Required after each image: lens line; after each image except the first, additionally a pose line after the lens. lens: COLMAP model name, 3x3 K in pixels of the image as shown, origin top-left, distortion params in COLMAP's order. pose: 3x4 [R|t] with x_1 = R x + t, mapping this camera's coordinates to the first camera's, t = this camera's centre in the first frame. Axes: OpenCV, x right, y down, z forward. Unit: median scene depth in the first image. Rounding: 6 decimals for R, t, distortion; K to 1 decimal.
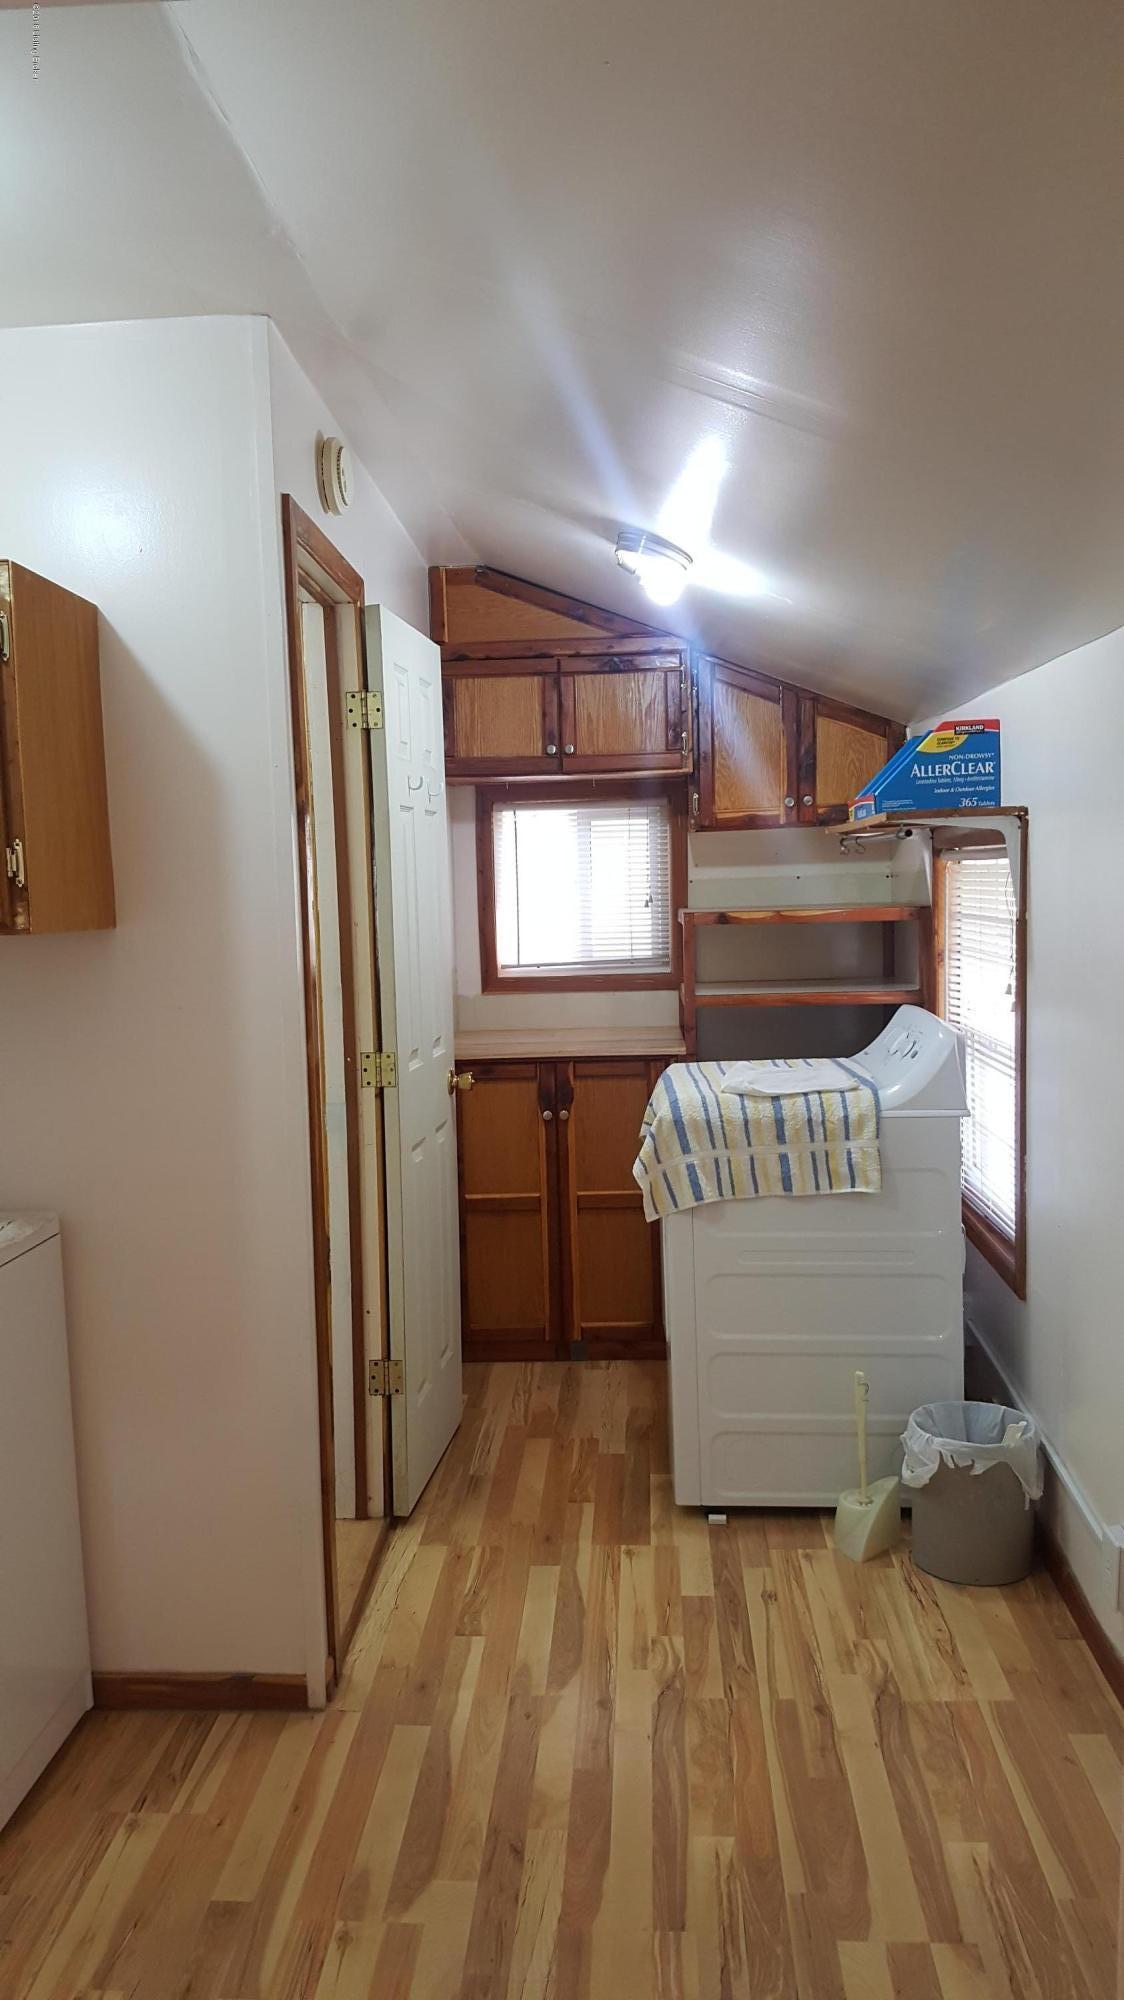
lens RADIAL K [[1440.8, 0, 537.7], [0, 1440.8, 1005.9], [0, 0, 1]] dist [0.099834, -0.232698]
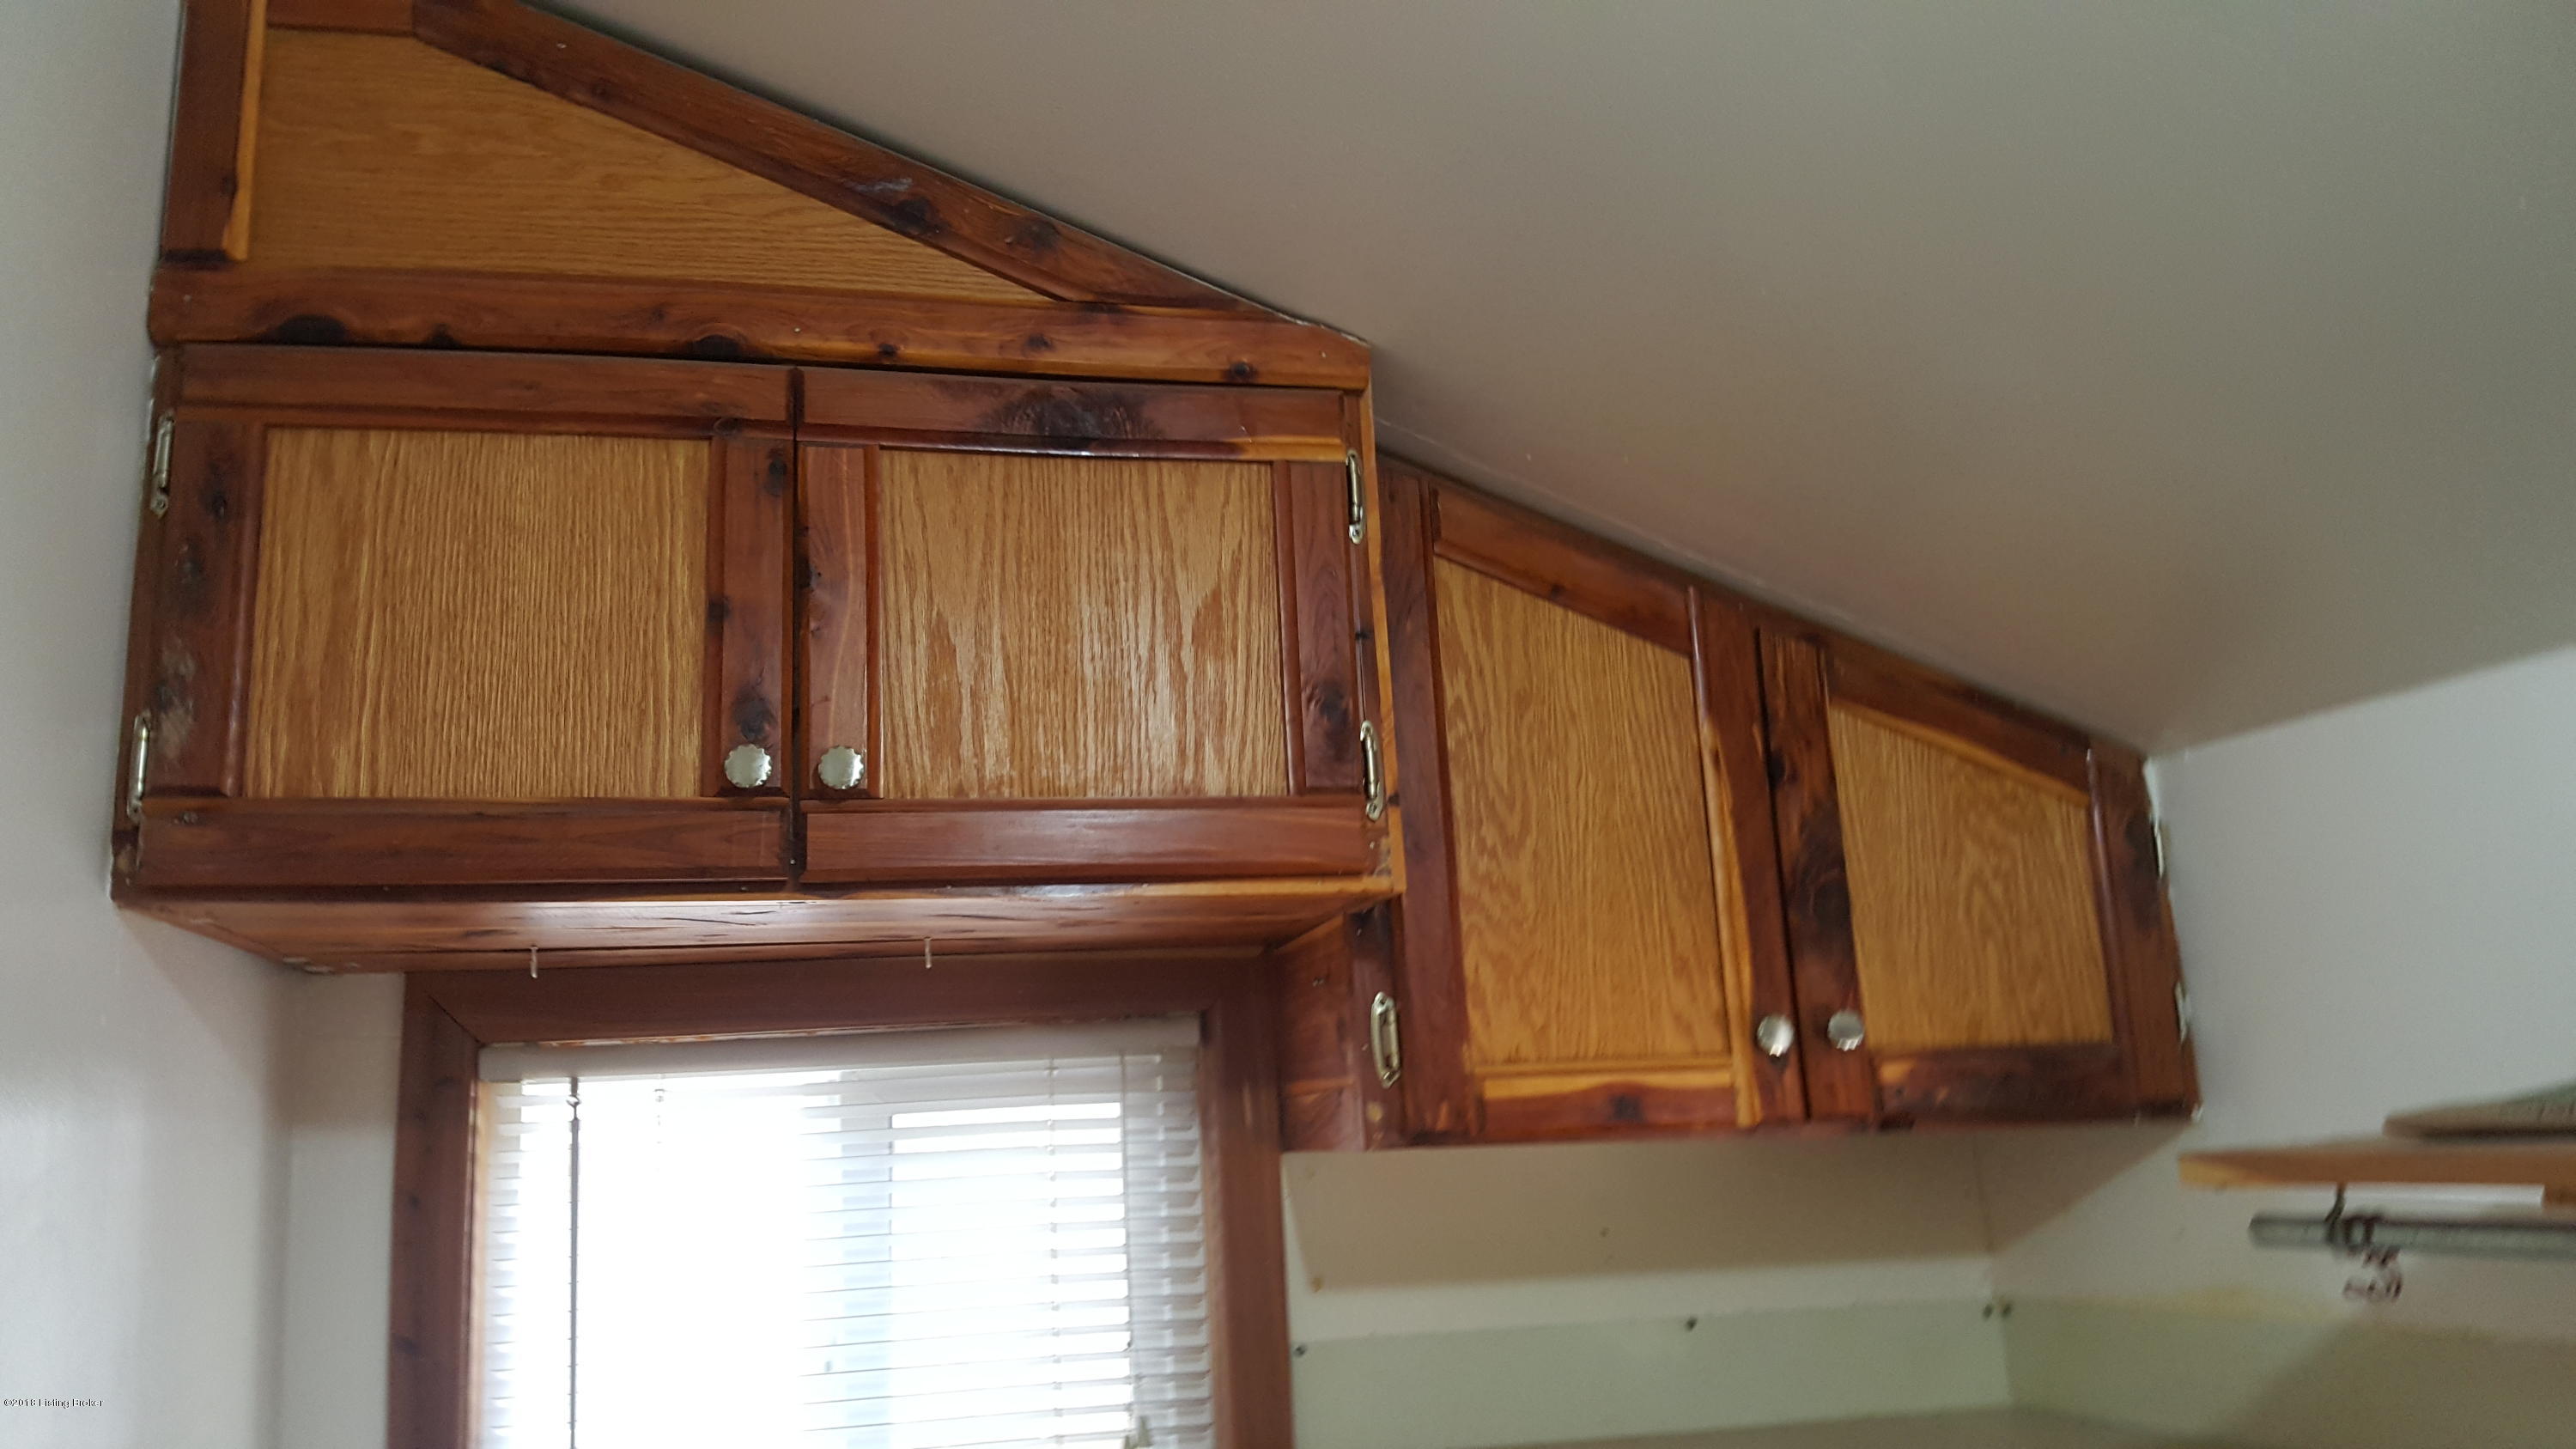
lens RADIAL K [[1830.3, 0, 1251.4], [0, 1830.3, 809.8], [0, 0, 1]] dist [0.241203, -0.508349]
pose [[0.963344, 0.035289, 0.265940, 0.008072], [0.040555, 0.960761, -0.274396, -0.095730], [-0.265188, 0.275123, 0.924112, 0.729554]]
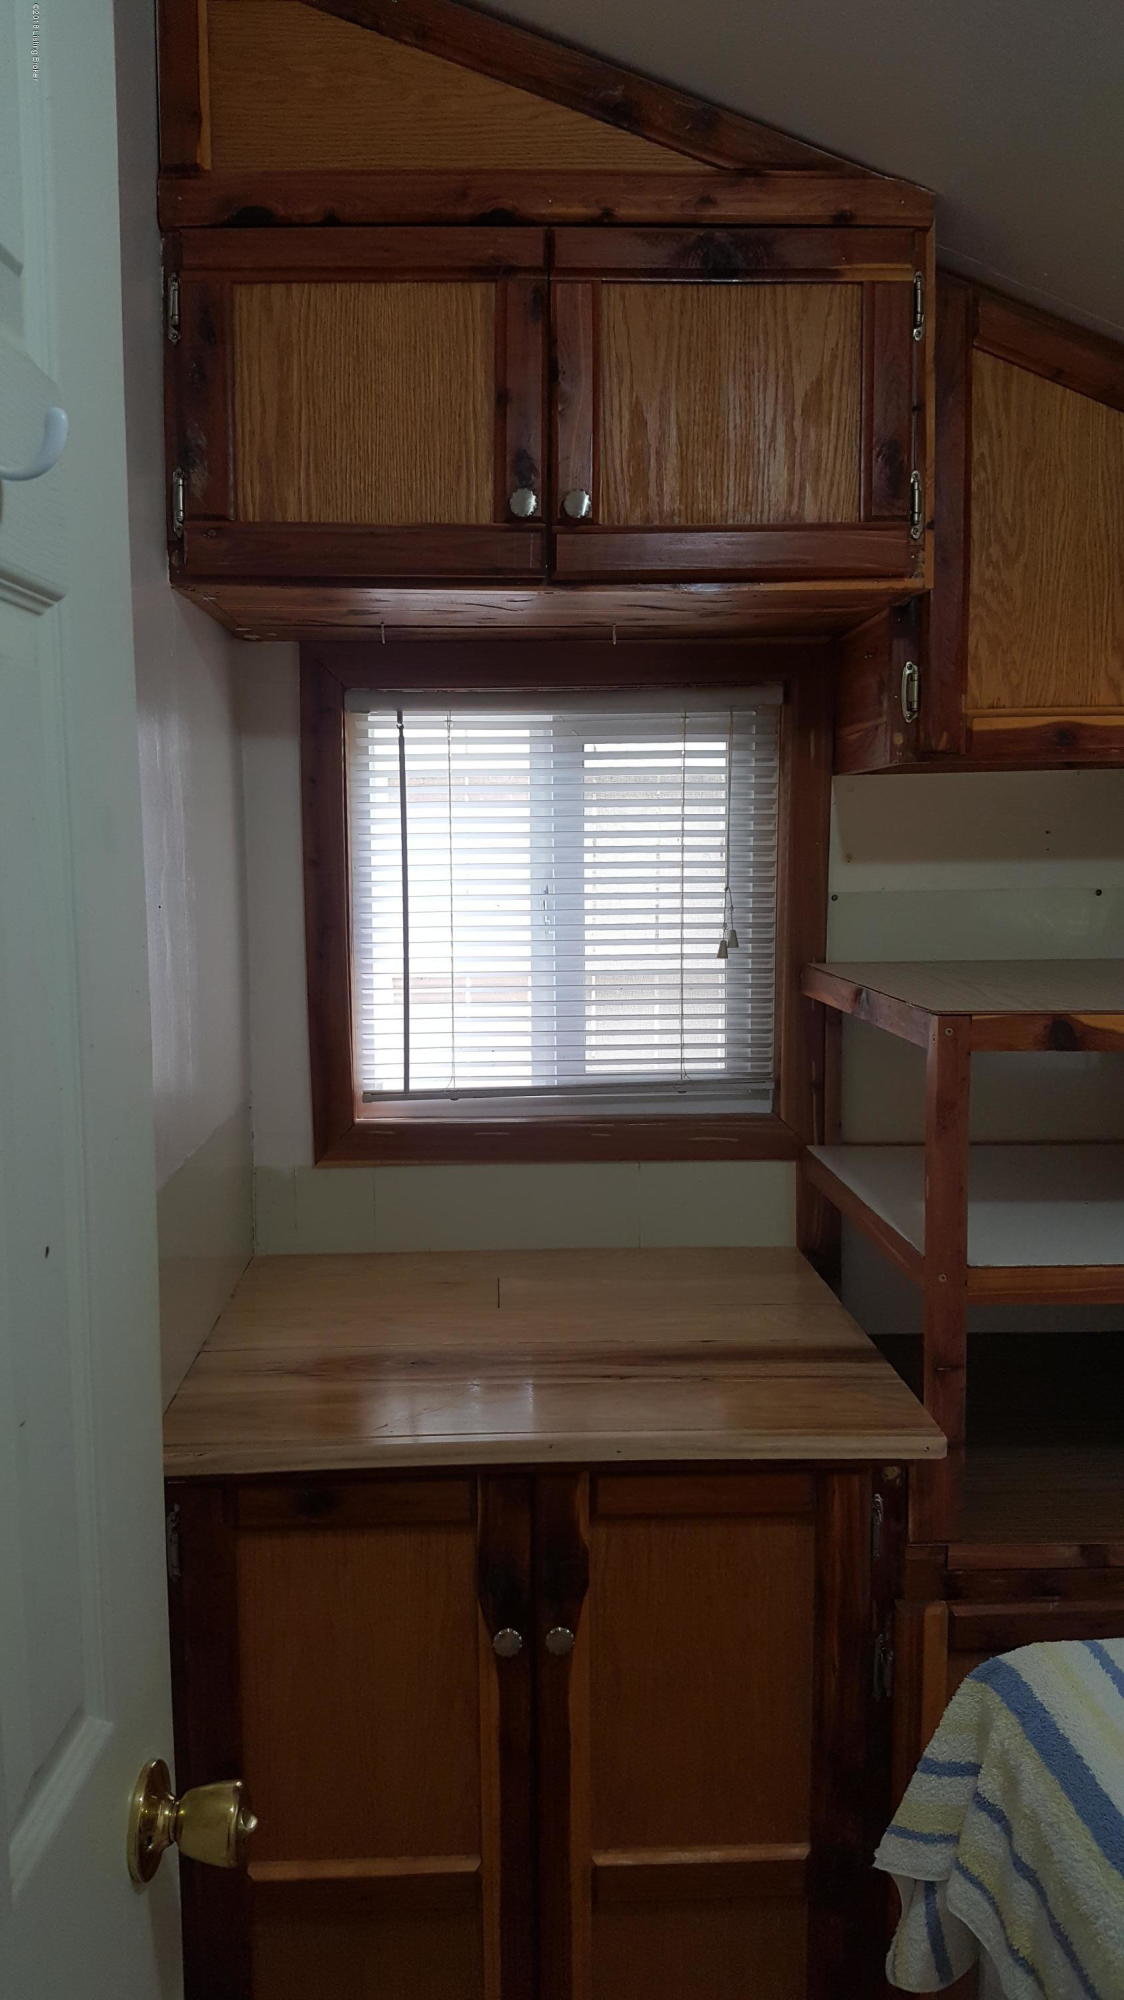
lens RADIAL K [[1440.8, 0, 537.7], [0, 1440.8, 1005.9], [0, 0, 1]] dist [0.099834, -0.232698]
pose [[0.994682, 0.009413, 0.102563, -0.019995], [-0.011259, 0.999785, 0.017439, -0.067161], [-0.102377, -0.018501, 0.994574, 0.655397]]
